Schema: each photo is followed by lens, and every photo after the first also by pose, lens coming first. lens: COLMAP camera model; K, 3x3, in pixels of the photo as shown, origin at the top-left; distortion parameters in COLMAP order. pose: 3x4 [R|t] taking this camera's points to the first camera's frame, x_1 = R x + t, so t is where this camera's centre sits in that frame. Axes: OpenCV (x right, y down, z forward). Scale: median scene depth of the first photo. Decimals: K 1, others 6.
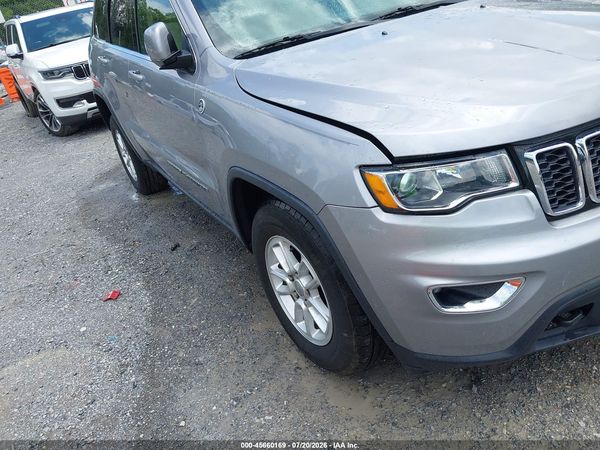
lens RADIAL K [[475.0, 0, 313.0], [0, 475.0, 224.8], [0, 0, 1]] dist [0.010822, -0.002421]
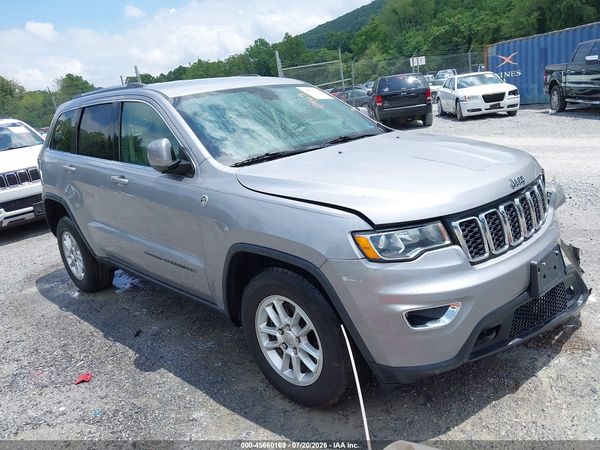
lens RADIAL K [[475.0, 0, 313.0], [0, 475.0, 224.8], [0, 0, 1]] dist [0.010822, -0.002421]
pose [[0.973171, 0.003943, 0.230051, -0.361289], [0.052309, 0.969879, -0.237903, 0.202945], [-0.224060, 0.243554, 0.943652, -0.386630]]
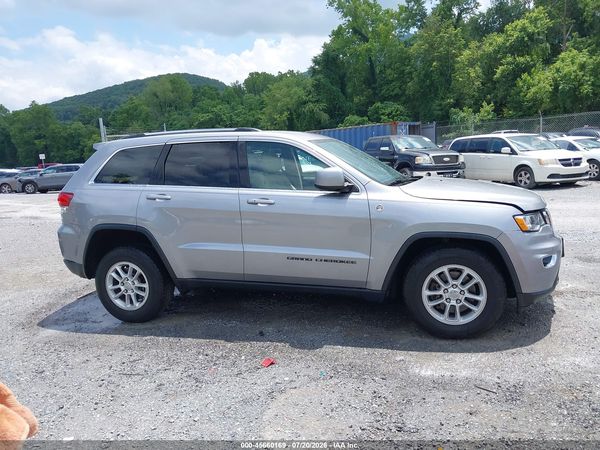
lens RADIAL K [[486.5, 0, 300.0], [0, 486.5, 225.0], [0, 0, 1]] dist [0.003623, -0.008161]
pose [[0.743032, 0.048820, 0.667473, -2.572974], [0.232514, 0.916380, -0.325861, 0.531190], [-0.627567, 0.397322, 0.669548, -0.060996]]
